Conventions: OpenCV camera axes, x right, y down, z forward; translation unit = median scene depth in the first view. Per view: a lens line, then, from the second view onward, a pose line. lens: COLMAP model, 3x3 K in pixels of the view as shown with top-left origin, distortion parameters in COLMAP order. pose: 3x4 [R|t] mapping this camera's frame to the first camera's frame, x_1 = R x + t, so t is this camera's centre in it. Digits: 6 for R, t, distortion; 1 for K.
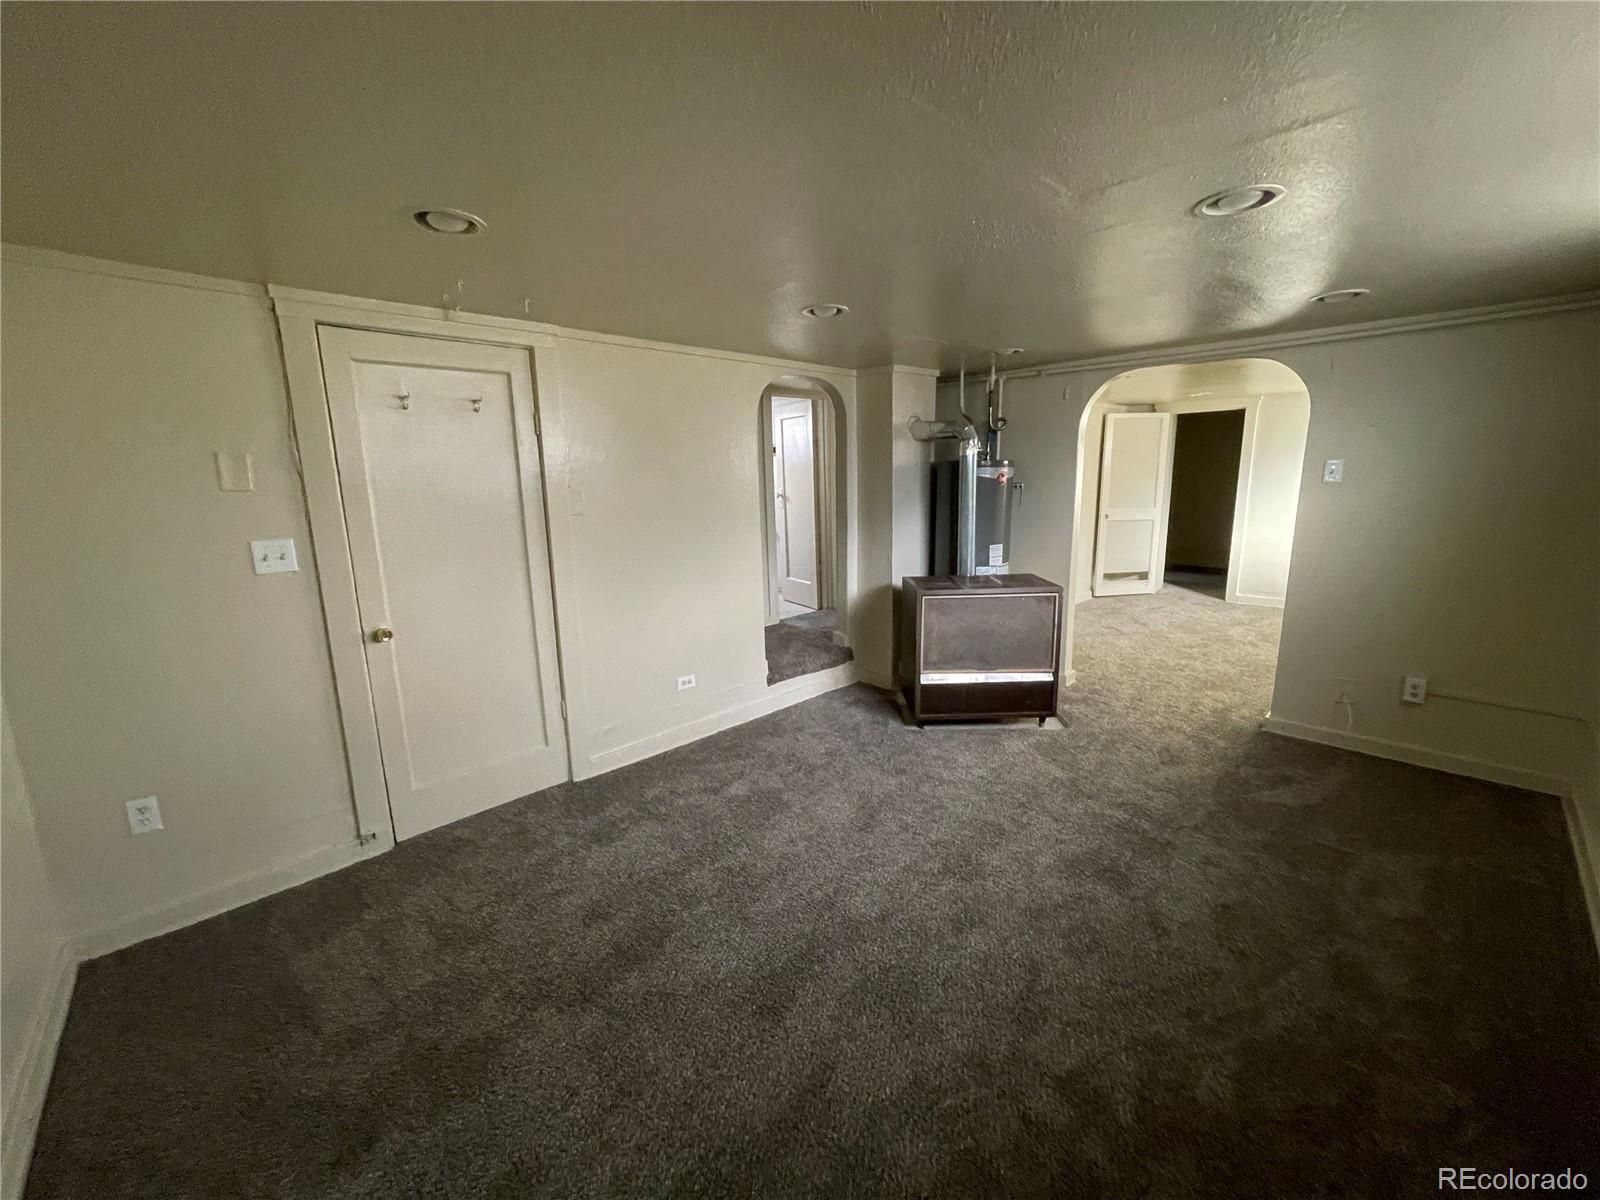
lens RADIAL K [[642.7, 0, 800.0], [0, 642.7, 600.0], [0, 0, 1]] dist [0.001803, 0.000174]
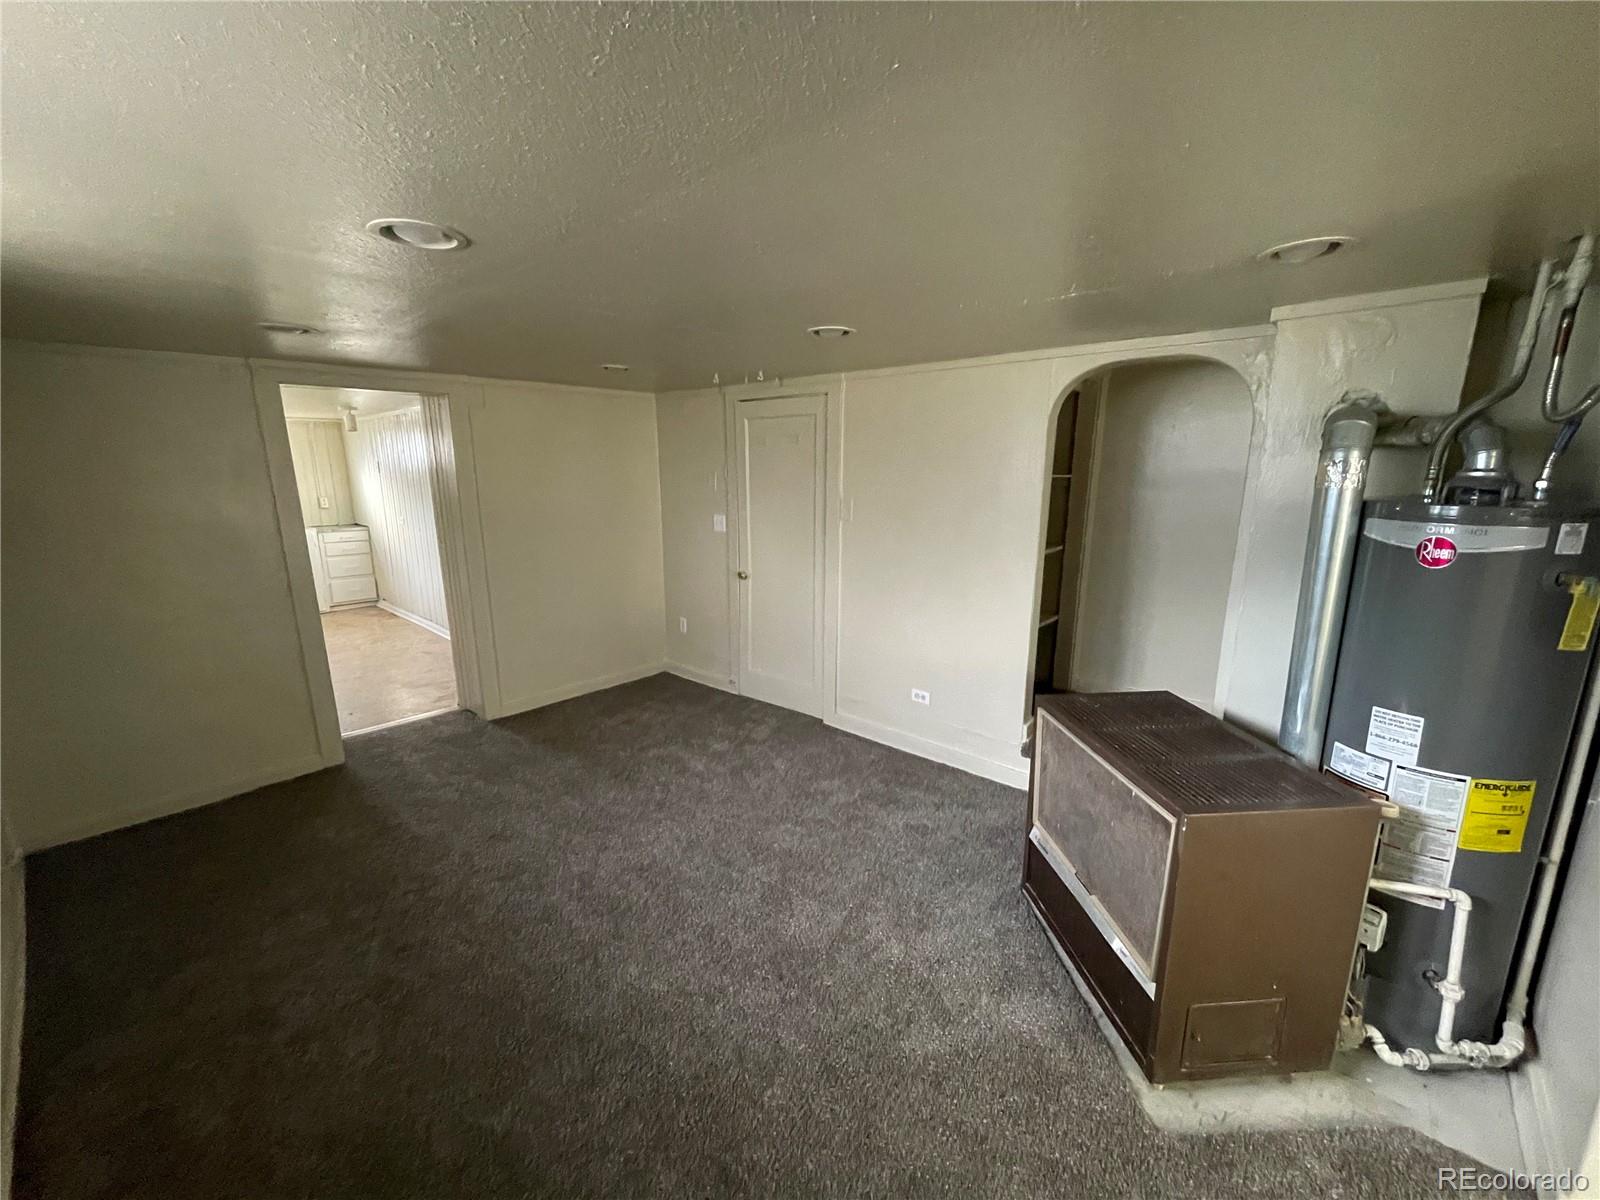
lens RADIAL K [[642.7, 0, 800.0], [0, 642.7, 600.0], [0, 0, 1]] dist [0.001803, 0.000174]
pose [[0.076449, 0.227474, -0.970779, 0.762761], [-0.189642, 0.959172, 0.209820, -0.195341], [0.978872, 0.168060, 0.116467, 0.677829]]
